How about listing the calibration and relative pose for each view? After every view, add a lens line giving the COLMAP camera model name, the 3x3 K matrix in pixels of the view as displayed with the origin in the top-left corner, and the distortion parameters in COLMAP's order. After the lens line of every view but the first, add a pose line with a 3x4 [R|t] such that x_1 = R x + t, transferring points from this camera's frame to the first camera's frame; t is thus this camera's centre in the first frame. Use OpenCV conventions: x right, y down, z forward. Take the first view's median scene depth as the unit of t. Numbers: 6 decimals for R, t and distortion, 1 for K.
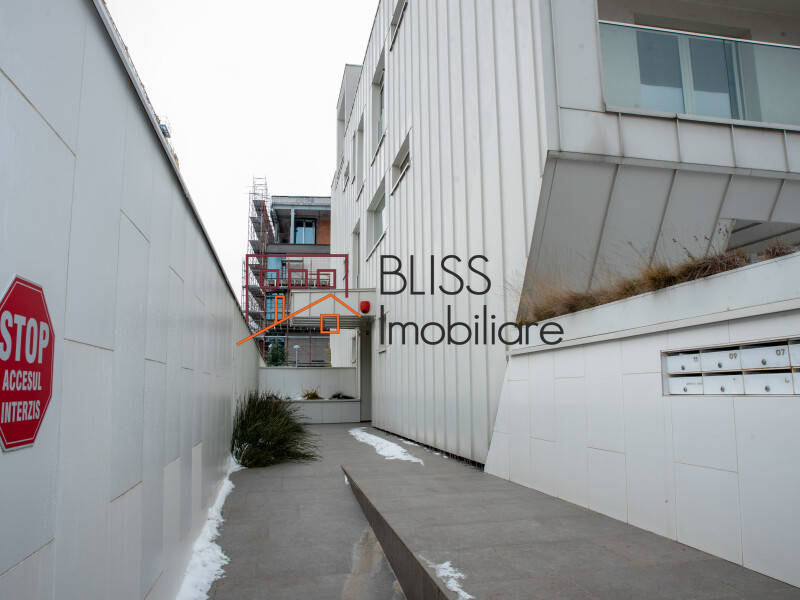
lens RADIAL K [[584.8, 0, 401.4], [0, 584.8, 314.7], [0, 0, 1]] dist [-0.107694, 0.064115]
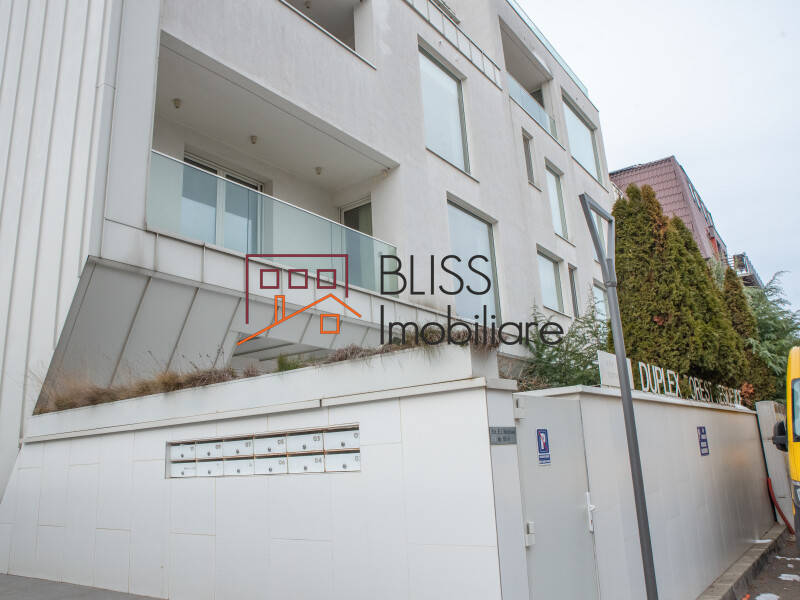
lens RADIAL K [[584.8, 0, 401.4], [0, 584.8, 314.7], [0, 0, 1]] dist [-0.107694, 0.064115]
pose [[0.710024, 0.138357, 0.690451, -0.065347], [-0.039415, 0.986779, -0.157205, -0.027579], [-0.703073, 0.084405, 0.706090, -0.210368]]
